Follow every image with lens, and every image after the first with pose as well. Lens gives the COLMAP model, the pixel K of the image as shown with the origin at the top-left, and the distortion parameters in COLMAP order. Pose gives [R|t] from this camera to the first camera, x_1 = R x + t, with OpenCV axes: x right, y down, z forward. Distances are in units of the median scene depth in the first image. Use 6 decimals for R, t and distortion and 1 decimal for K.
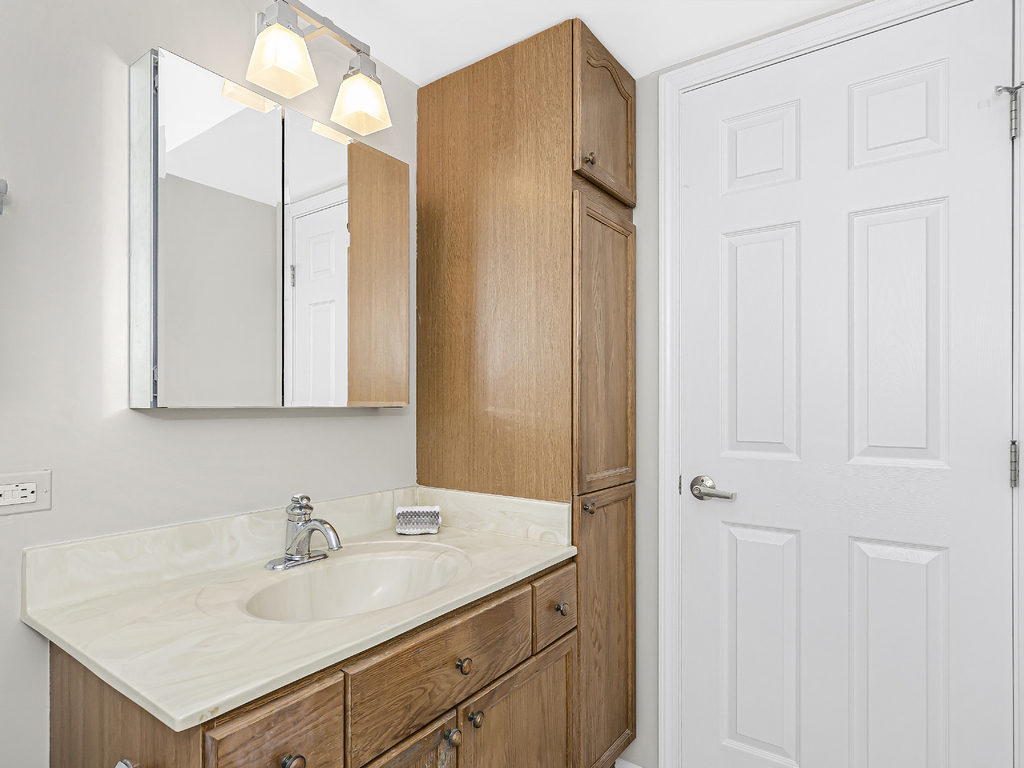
lens RADIAL K [[571.9, 0, 507.8], [0, 571.9, 376.2], [0, 0, 1]] dist [0.003127, 0.000748]
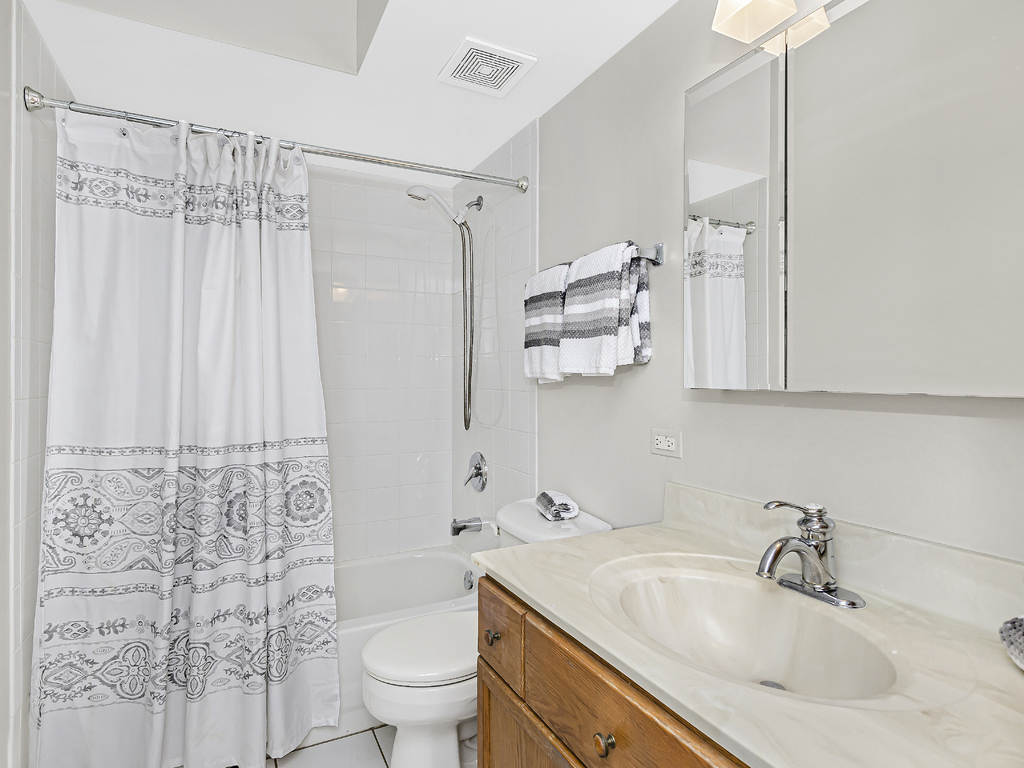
lens RADIAL K [[571.9, 0, 507.8], [0, 571.9, 376.2], [0, 0, 1]] dist [0.003127, 0.000748]
pose [[-0.454052, -0.004253, -0.890965, 0.589855], [0.036451, 0.999063, -0.023345, 0.042956], [0.890229, -0.043077, -0.453471, 1.149257]]
